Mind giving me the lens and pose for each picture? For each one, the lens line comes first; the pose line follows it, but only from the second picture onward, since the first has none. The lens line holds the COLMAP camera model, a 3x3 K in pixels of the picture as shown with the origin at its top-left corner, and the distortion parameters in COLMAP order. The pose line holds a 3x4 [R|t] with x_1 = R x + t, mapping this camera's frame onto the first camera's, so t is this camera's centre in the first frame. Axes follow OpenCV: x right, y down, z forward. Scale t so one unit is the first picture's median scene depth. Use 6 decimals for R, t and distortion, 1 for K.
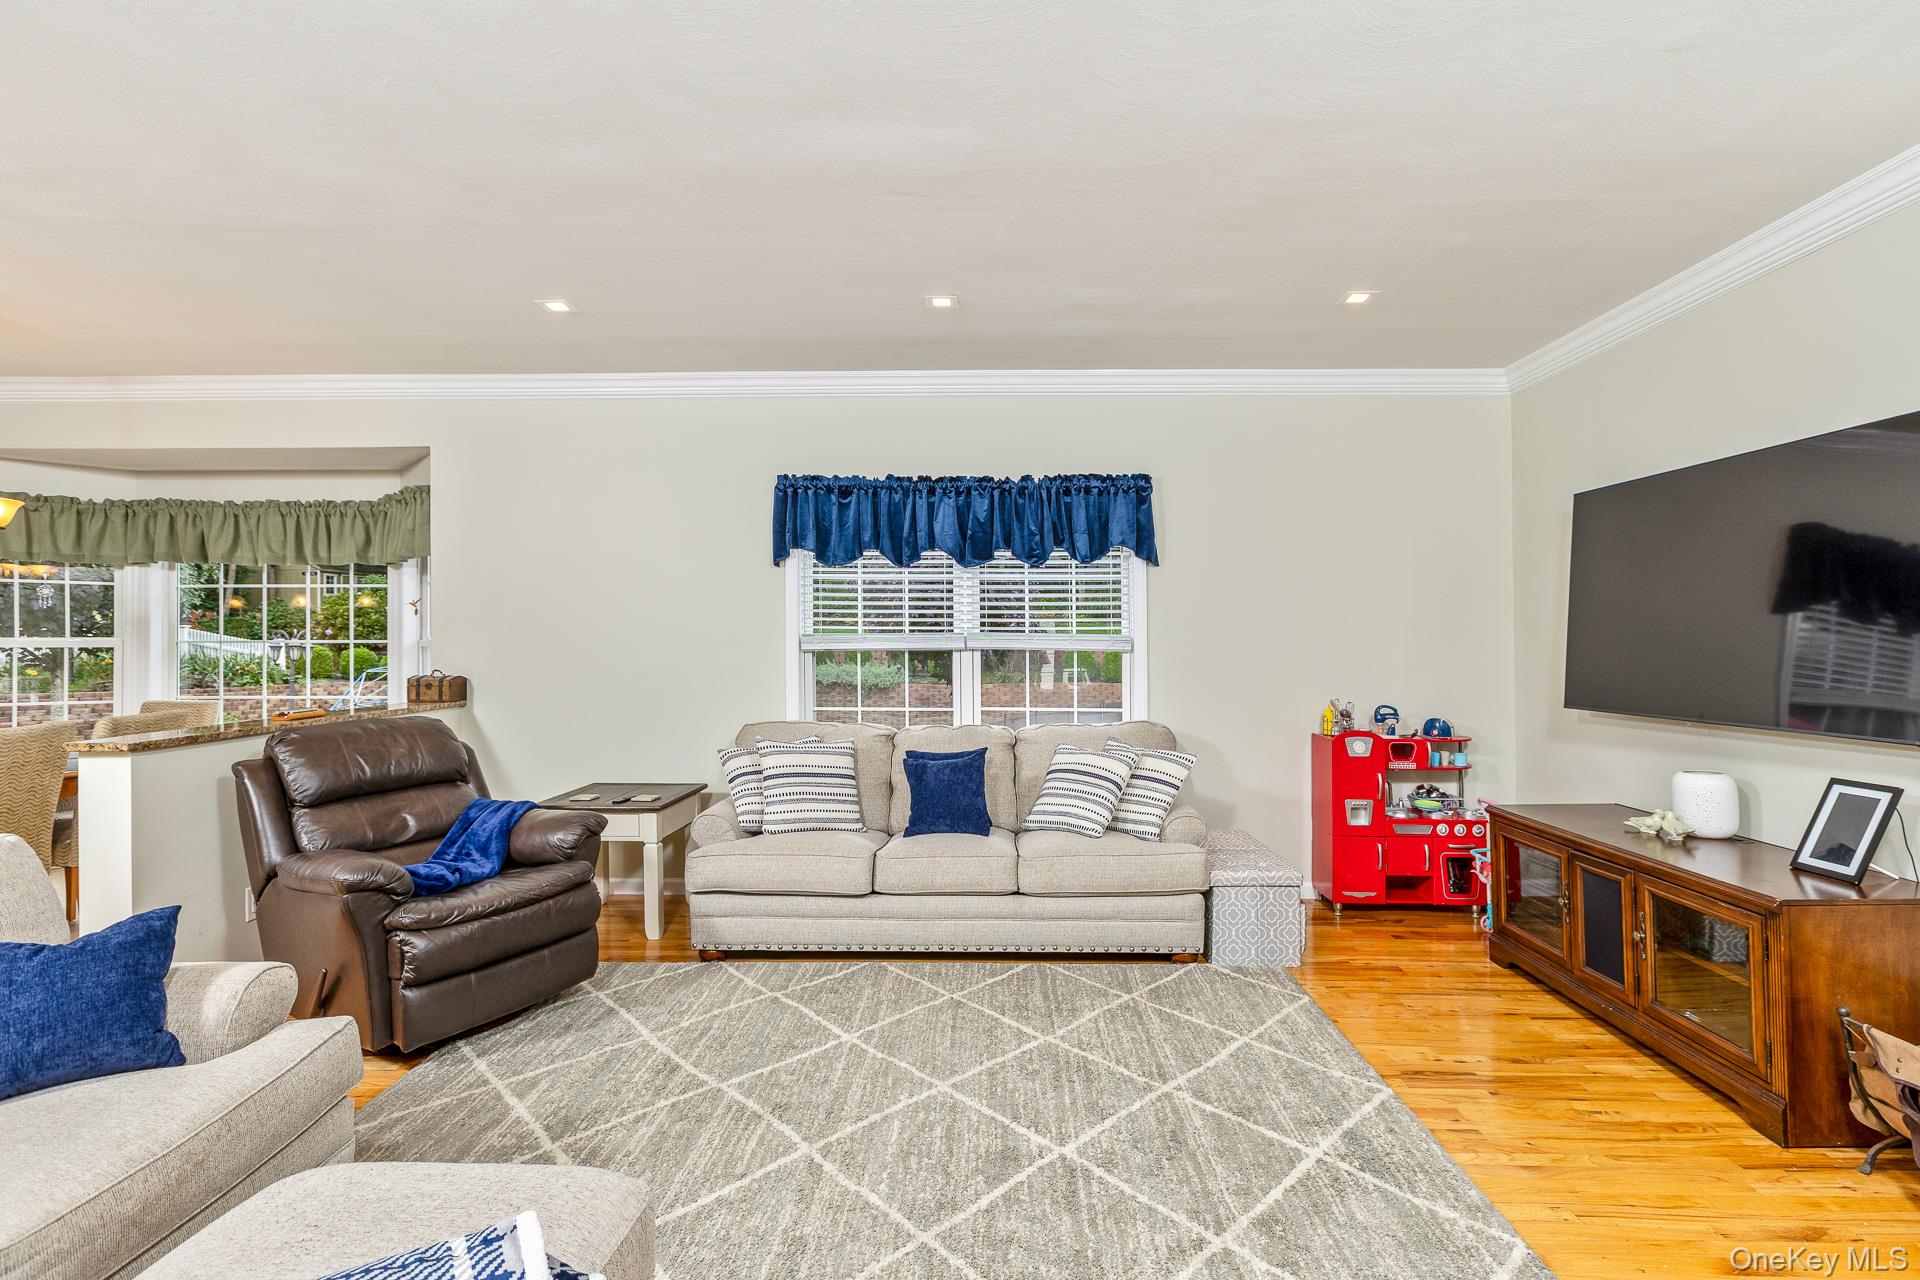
lens RADIAL K [[868.1, 0, 1002.0], [0, 868.1, 639.3], [0, 0, 1]] dist [-0.001630, 0.000125]
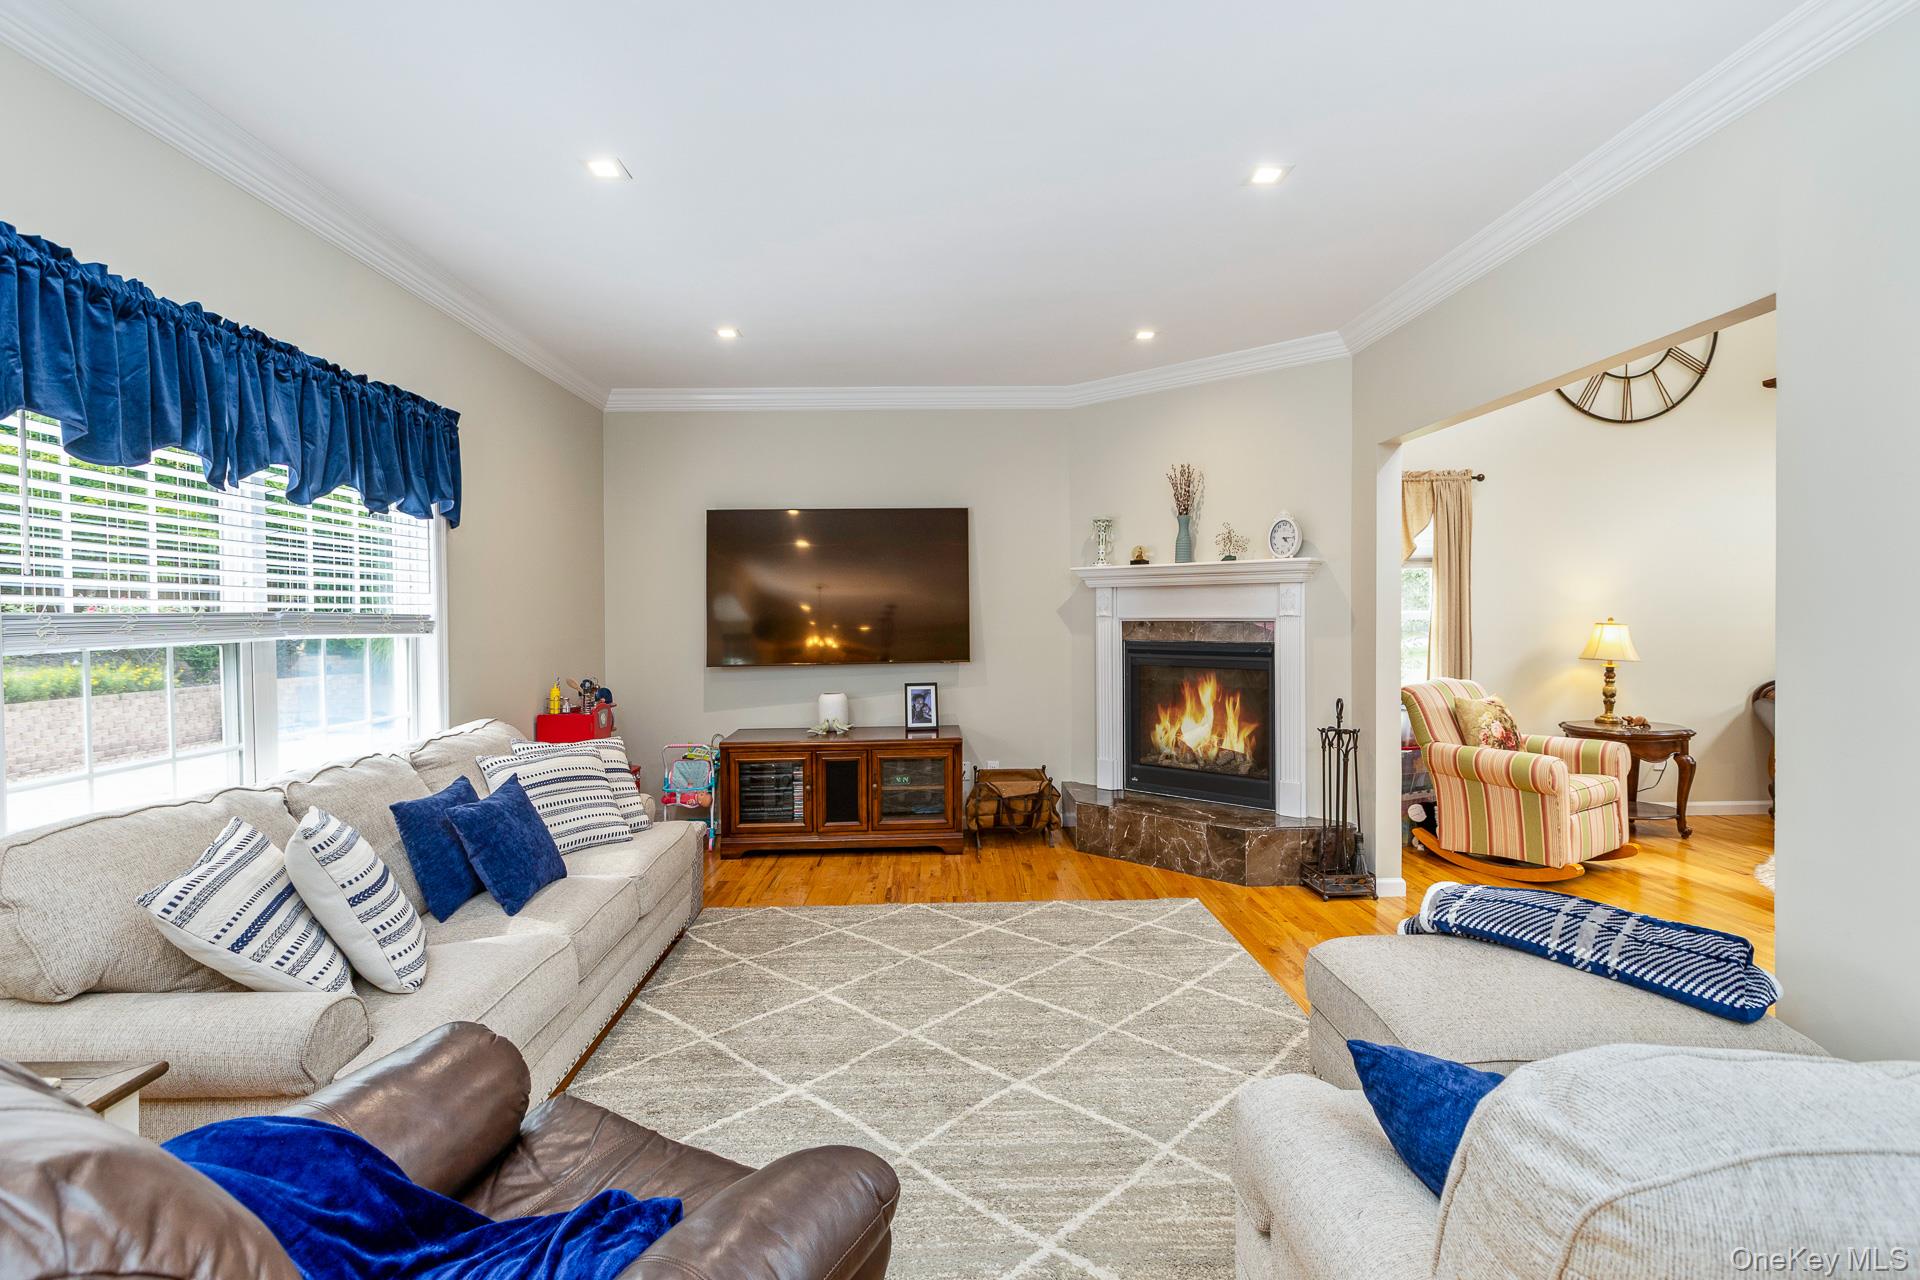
lens RADIAL K [[938.2, 0, 941.0], [0, 938.2, 641.7], [0, 0, 1]] dist [0.003858, -0.000276]
pose [[-0.031344, -0.030941, 0.999030, -0.744818], [0.010144, 0.999459, 0.031272, -0.002597], [-0.999457, 0.011114, -0.031013, 0.608940]]
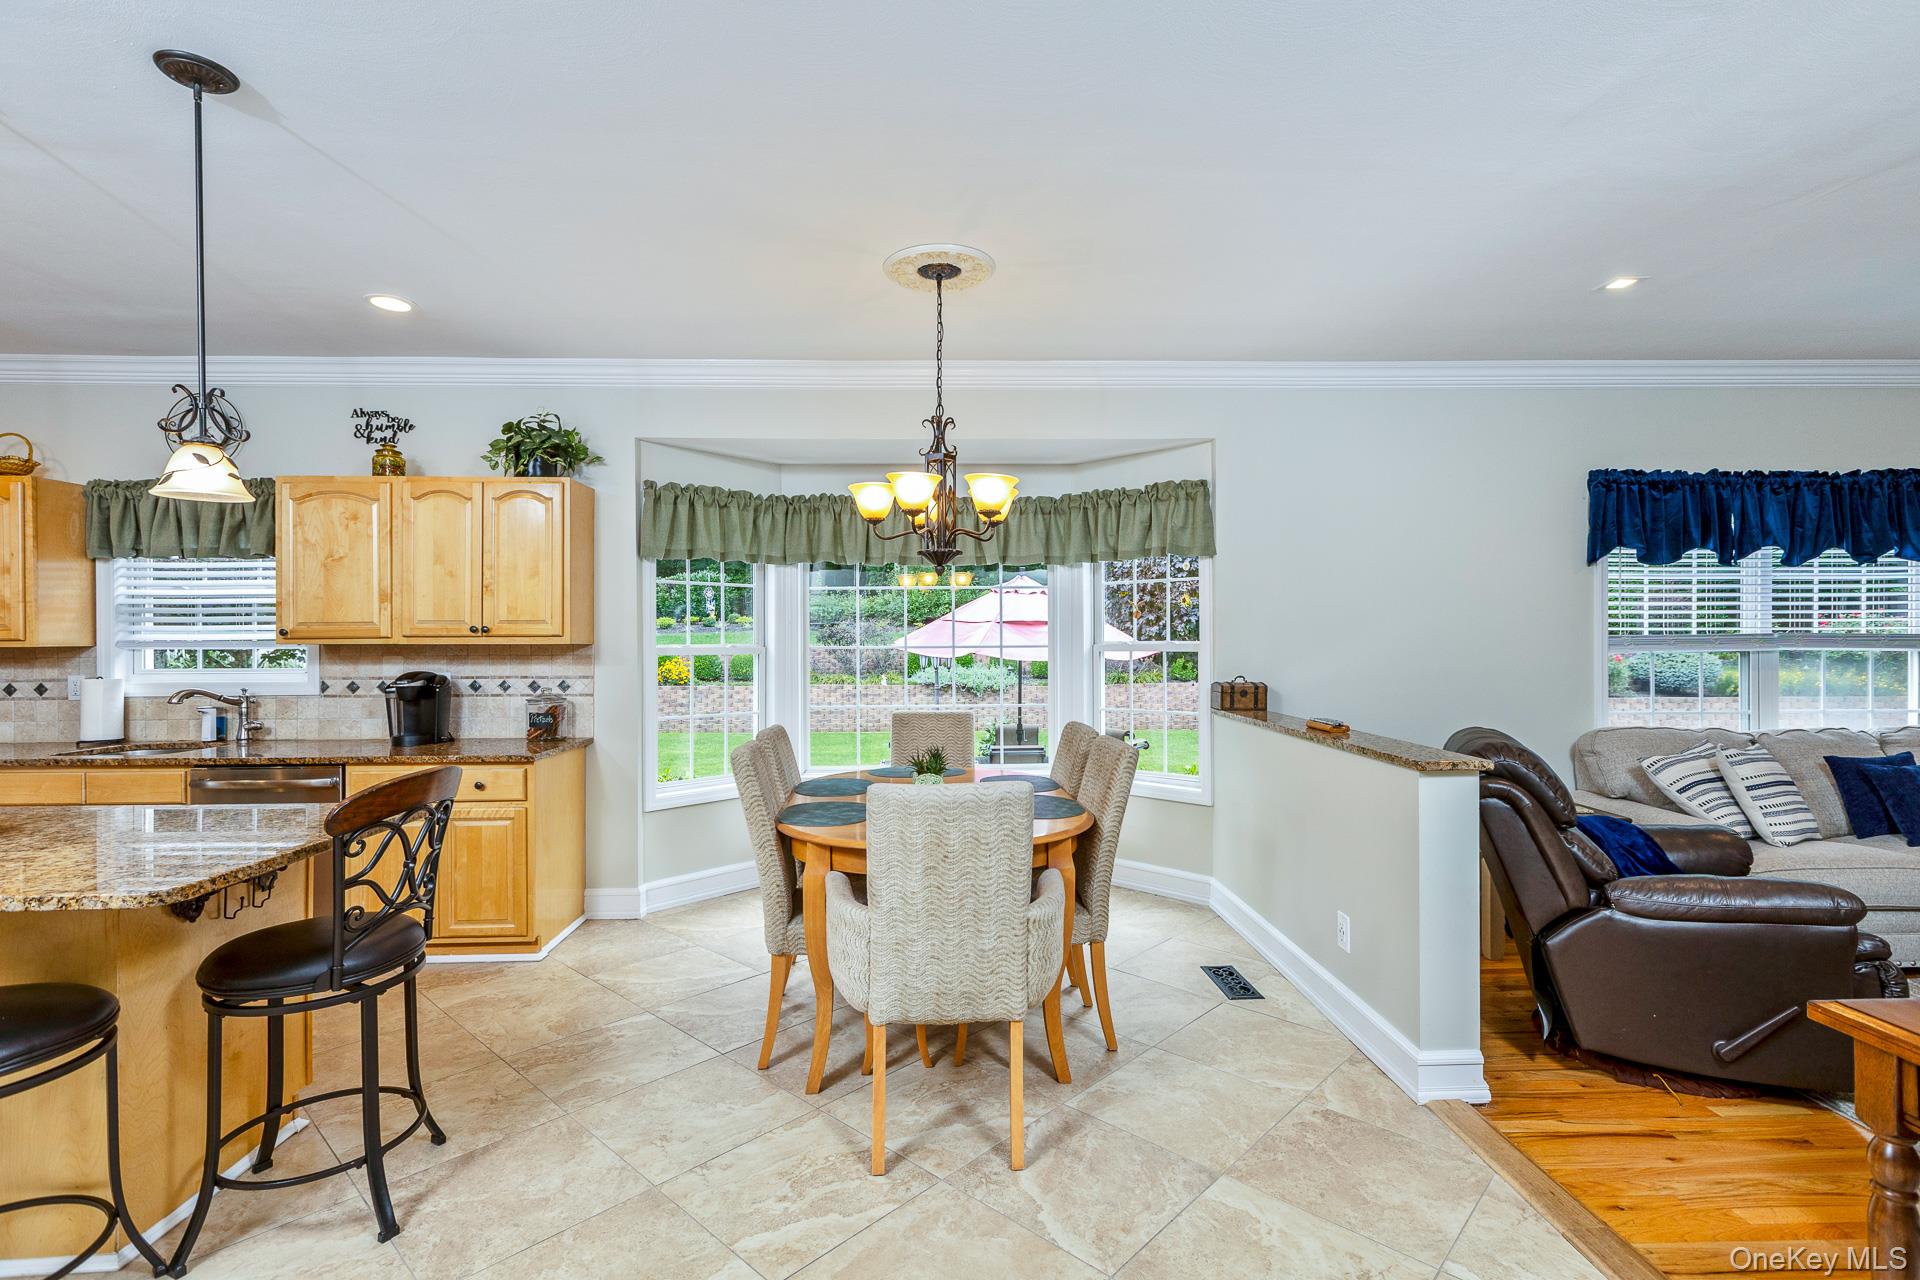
lens RADIAL K [[868.1, 0, 957.0], [0, 868.1, 639.4], [0, 0, 1]] dist [-0.001630, 0.000125]
pose [[0.998802, -0.006391, 0.048507, -1.069850], [0.006410, 0.999979, -0.000241, -0.006832], [-0.048505, 0.000552, 0.998823, 0.085353]]
